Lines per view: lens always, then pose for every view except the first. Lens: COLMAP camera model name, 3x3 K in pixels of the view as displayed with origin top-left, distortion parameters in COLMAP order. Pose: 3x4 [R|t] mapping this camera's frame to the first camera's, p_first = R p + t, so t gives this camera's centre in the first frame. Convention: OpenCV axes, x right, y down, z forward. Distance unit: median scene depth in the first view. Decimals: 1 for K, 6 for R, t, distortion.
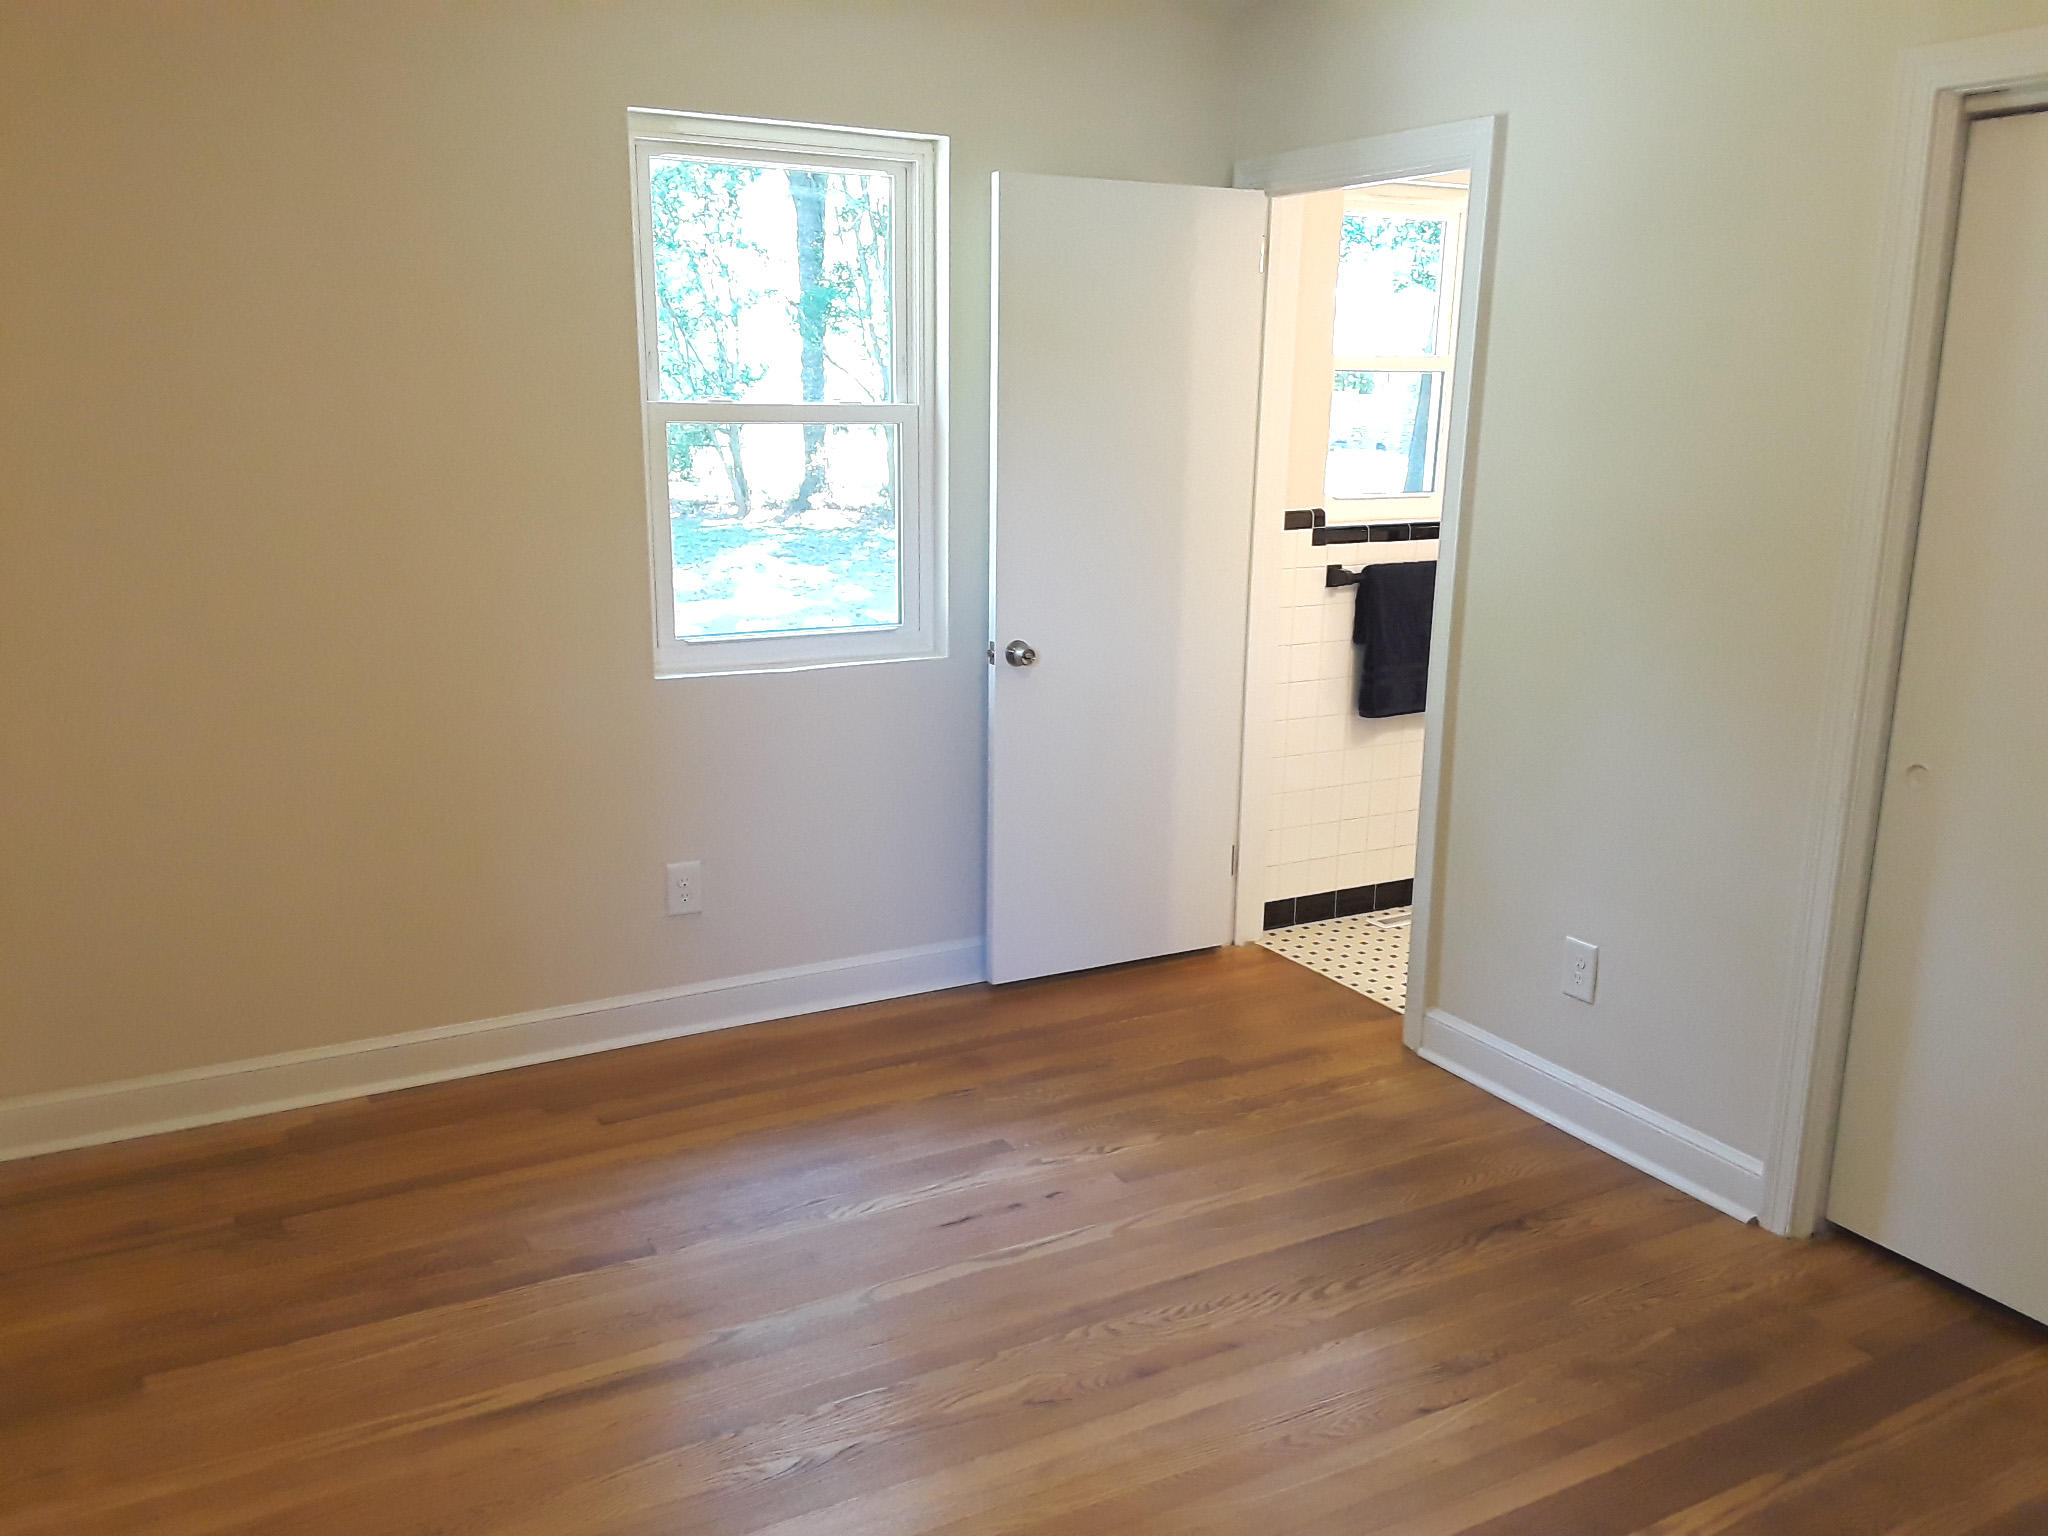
lens RADIAL K [[1666.3, 0, 1014.0], [0, 1666.3, 763.0], [0, 0, 1]] dist [0.066770, -0.119696]
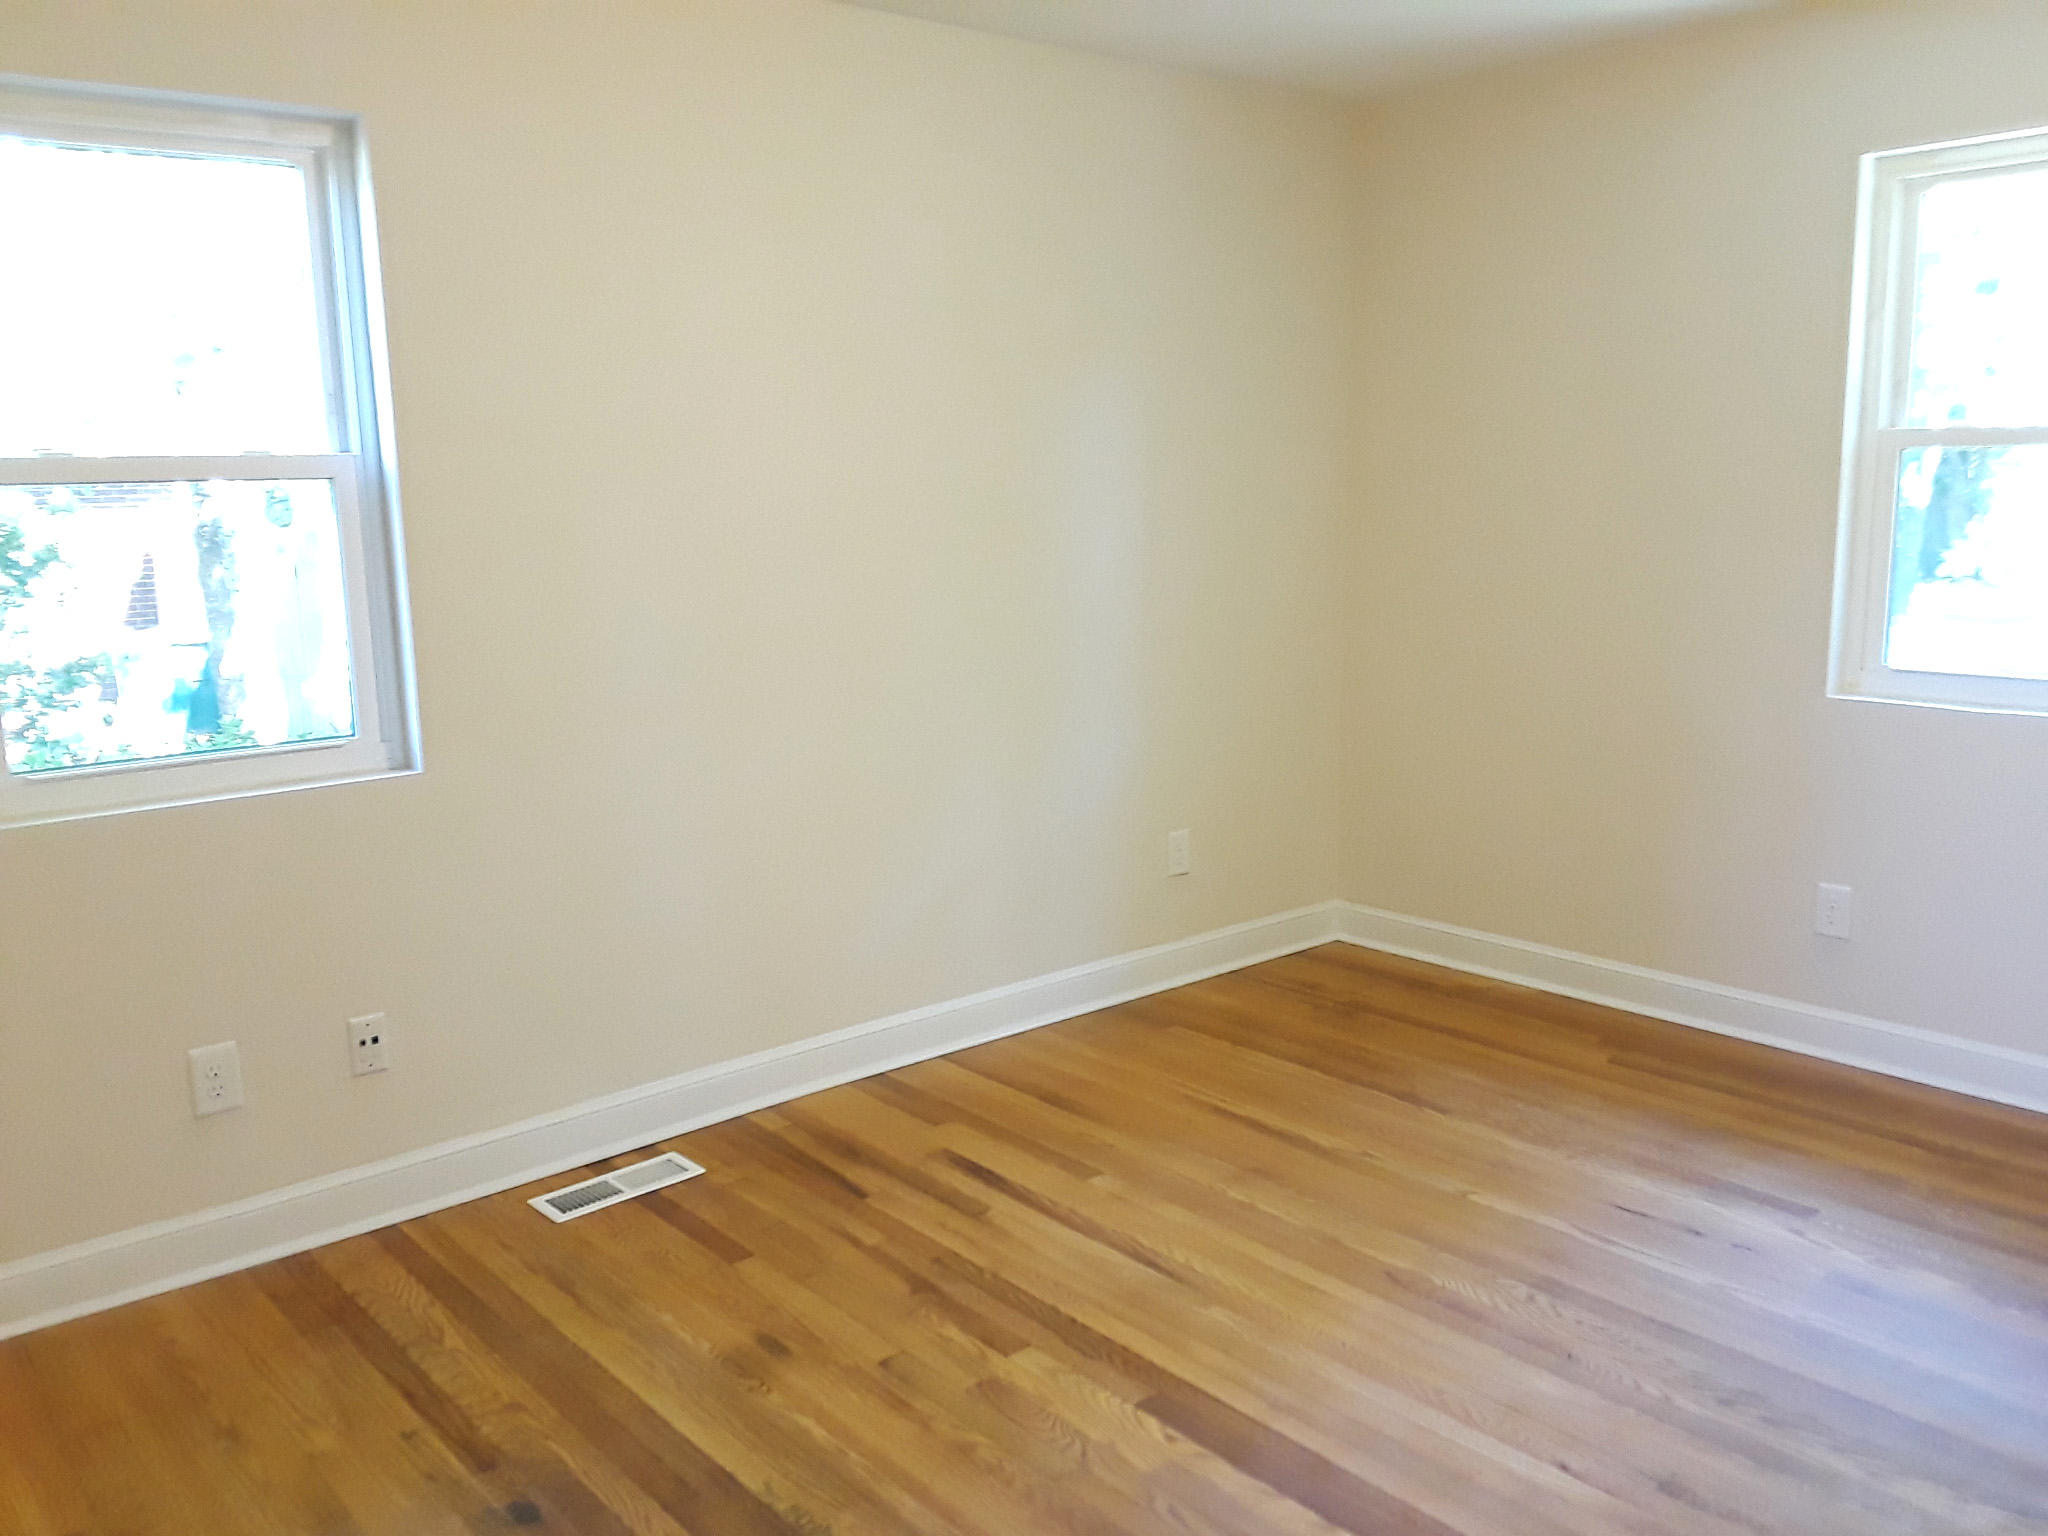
lens RADIAL K [[1666.3, 0, 1012.2], [0, 1666.3, 771.7], [0, 0, 1]] dist [0.066770, -0.119696]
pose [[0.207905, 0.159450, -0.965065, 0.783607], [-0.201849, 0.972382, 0.117174, -0.031903], [0.957096, 0.170436, 0.234348, 0.317094]]
